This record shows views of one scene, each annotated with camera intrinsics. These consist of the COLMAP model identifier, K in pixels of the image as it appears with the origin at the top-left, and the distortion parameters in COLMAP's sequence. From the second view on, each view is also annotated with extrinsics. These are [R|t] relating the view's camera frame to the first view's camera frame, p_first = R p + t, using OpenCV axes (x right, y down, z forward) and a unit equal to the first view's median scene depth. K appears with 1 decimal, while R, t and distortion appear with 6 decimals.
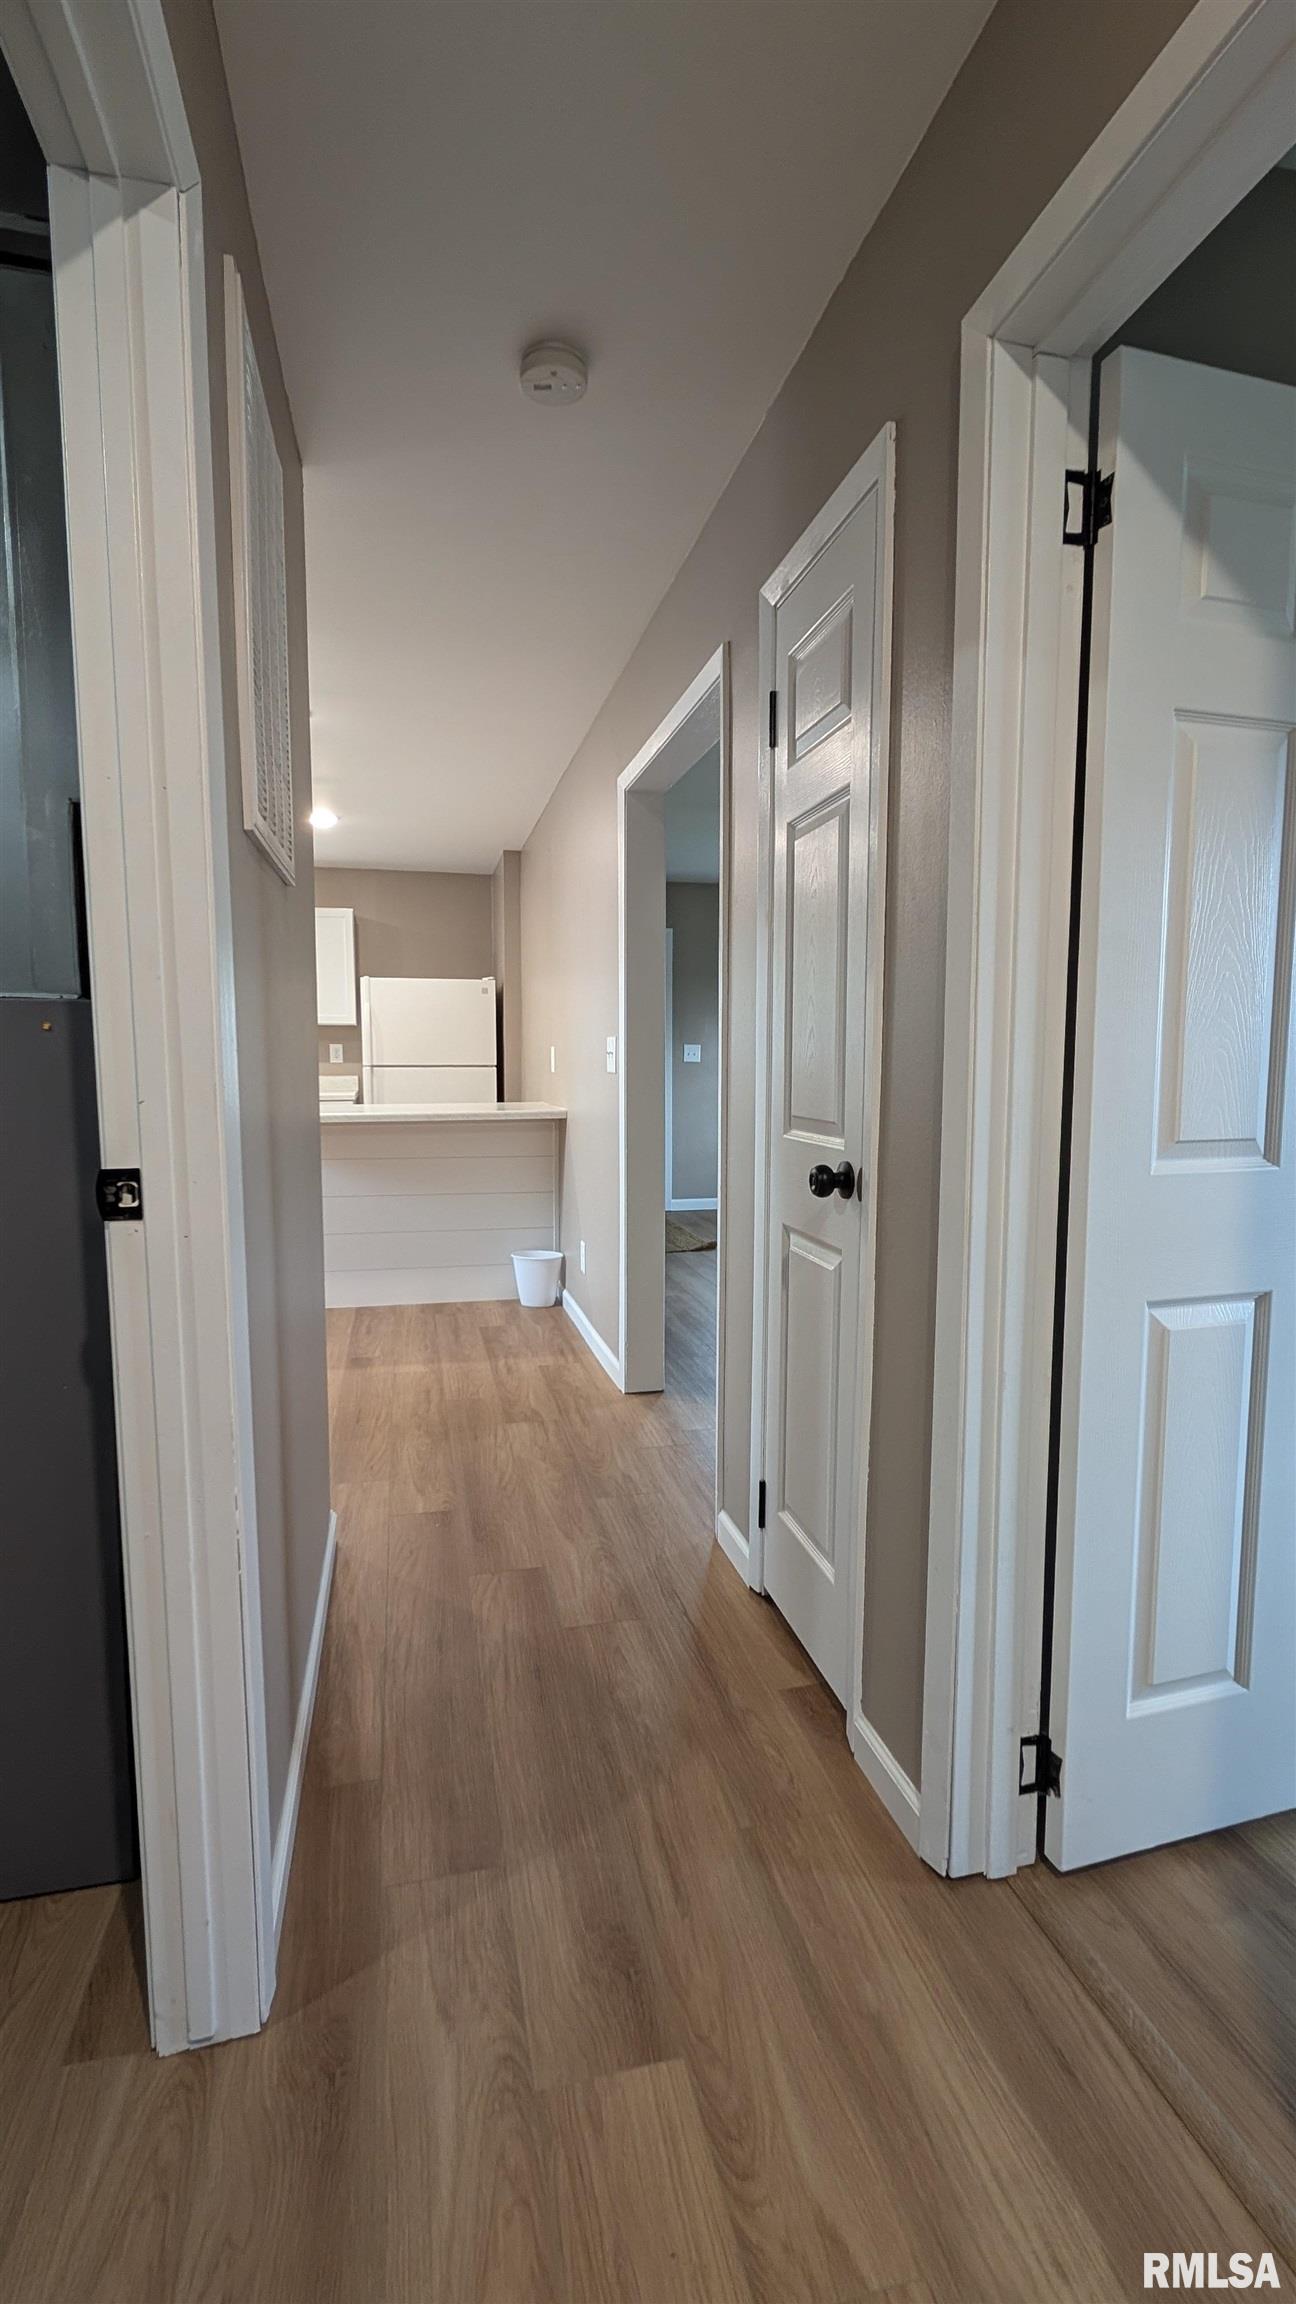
lens RADIAL K [[1028.4, 0, 648.0], [0, 1028.4, 1152.0], [0, 0, 1]] dist [0.001072, 0.000107]
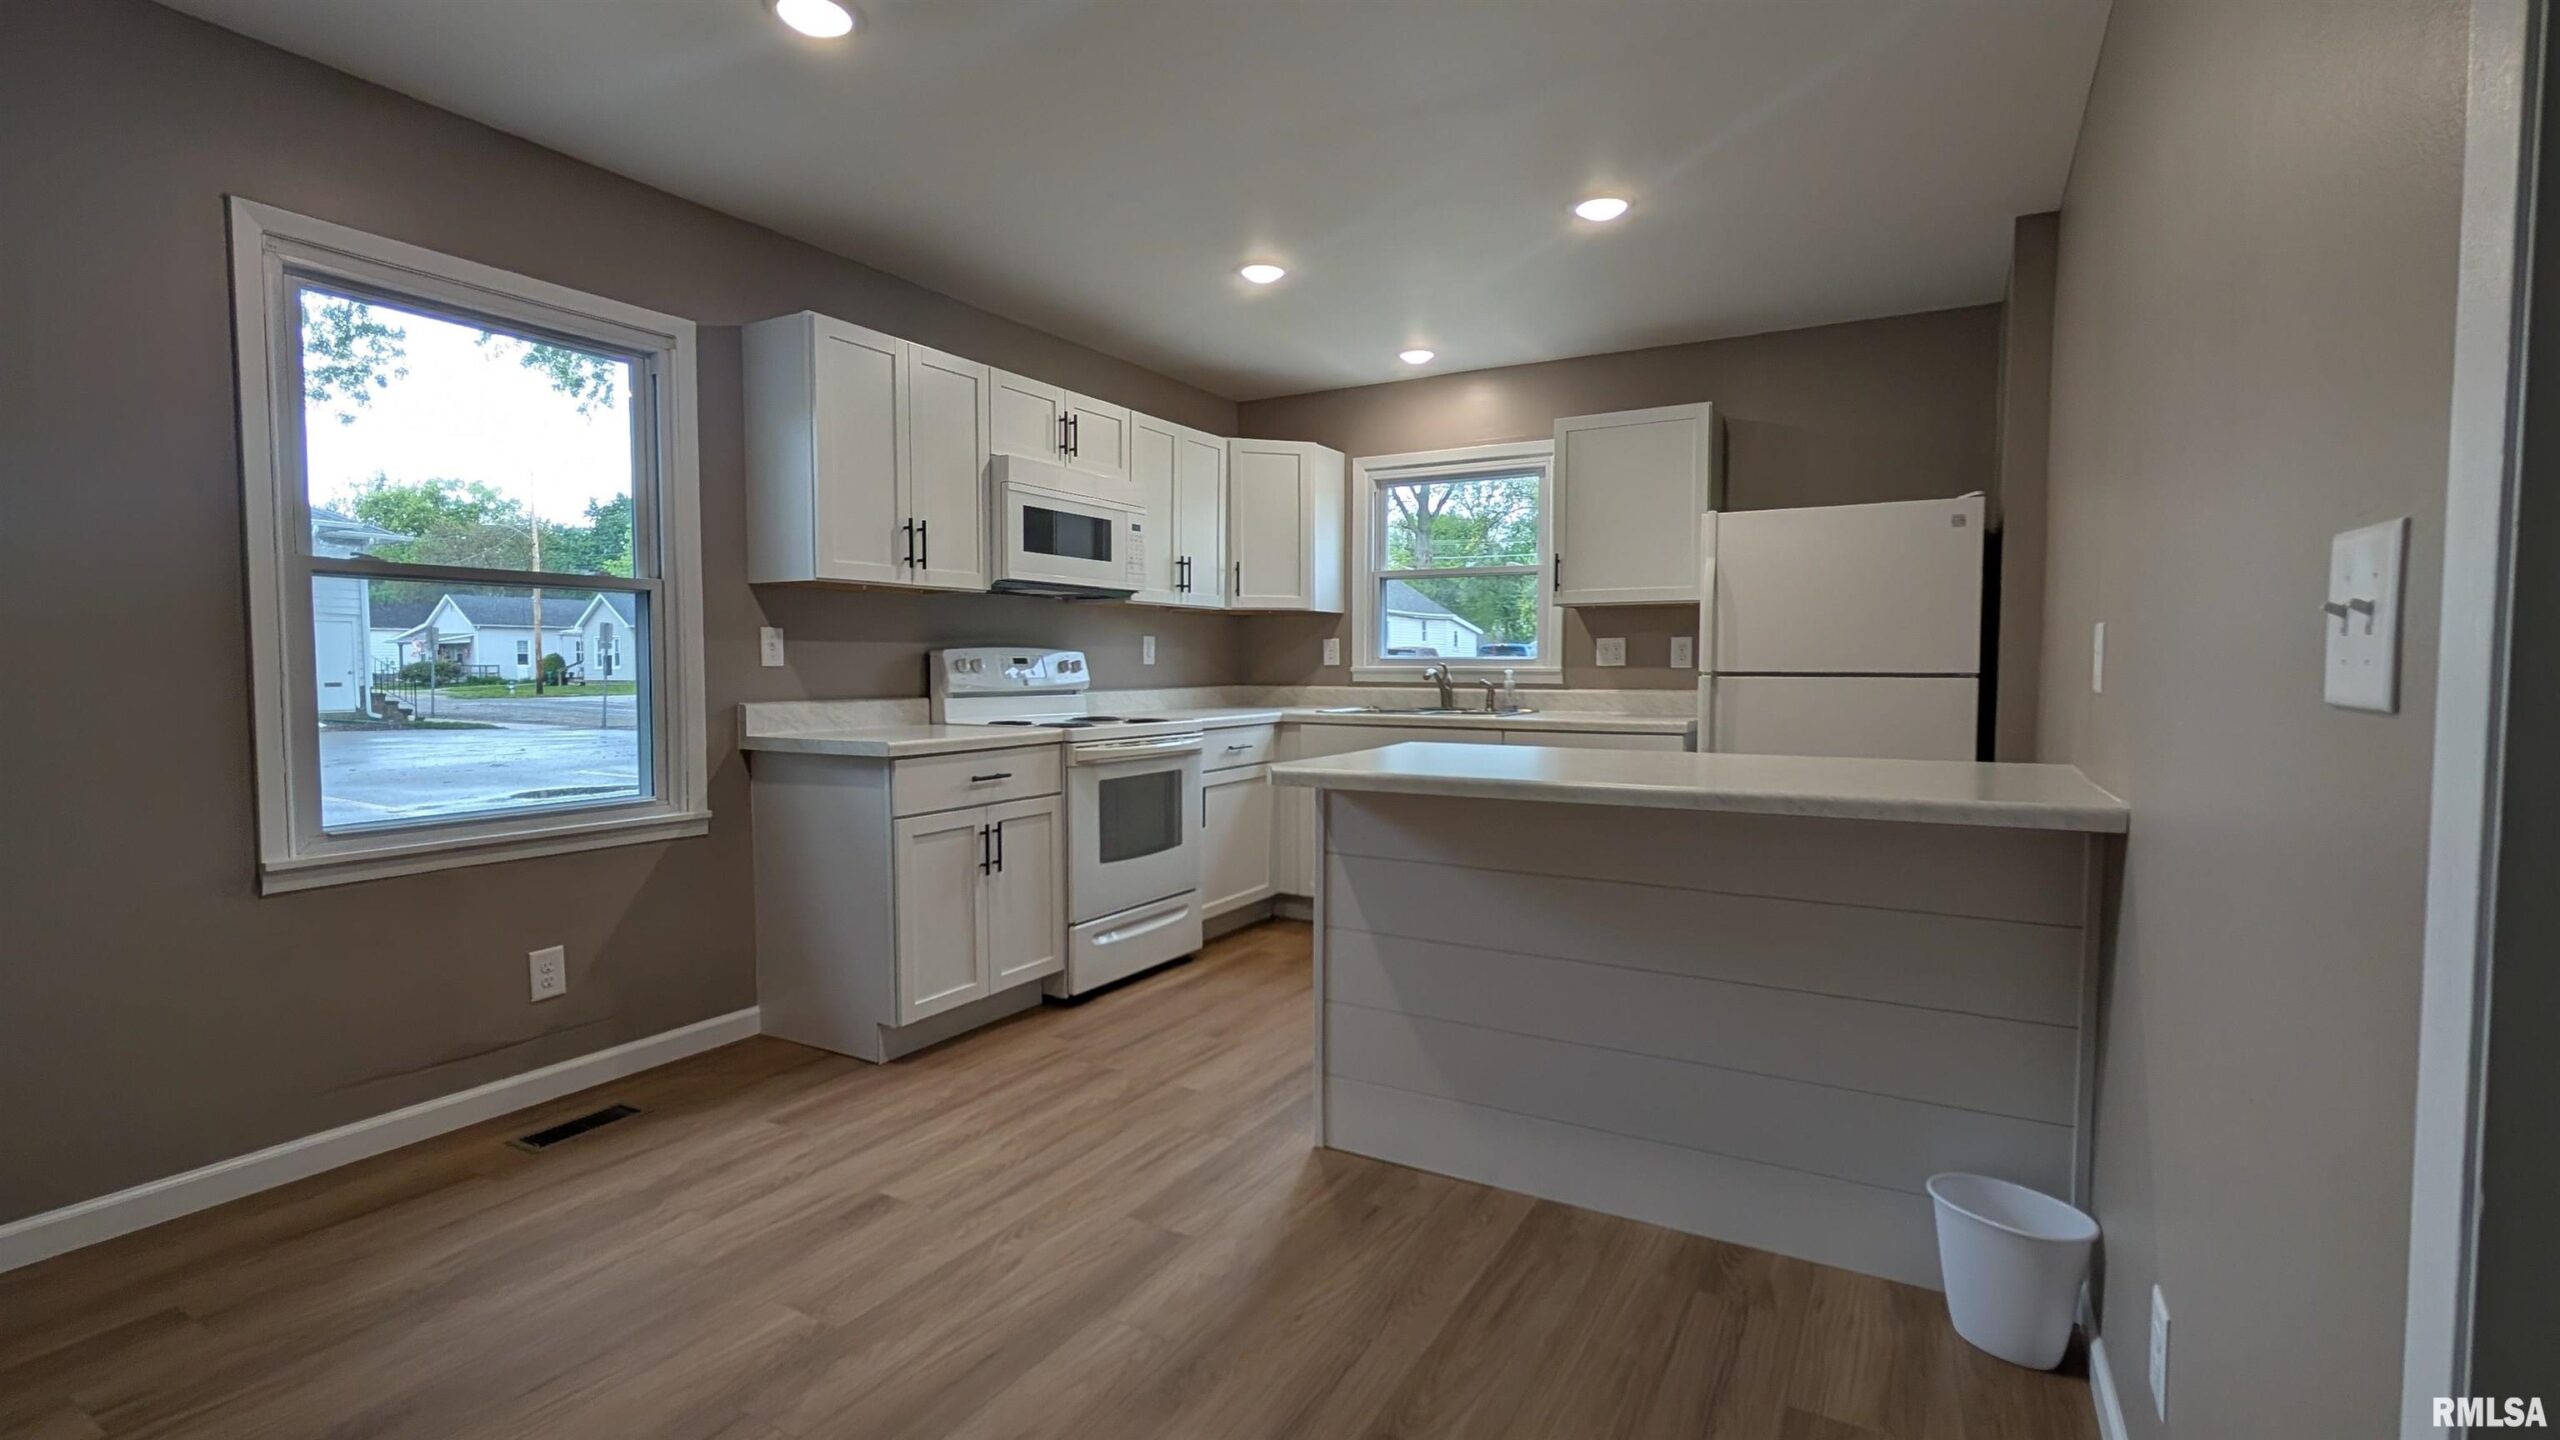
lens RADIAL K [[1142.7, 0, 1280.0], [0, 1142.7, 720.0], [0, 0, 1]] dist [0.001072, 0.000107]
pose [[0.728972, 0.034204, -0.683688, -0.026601], [-0.063098, 0.997856, -0.017357, -0.044604], [0.681629, 0.055792, 0.729568, 0.526109]]
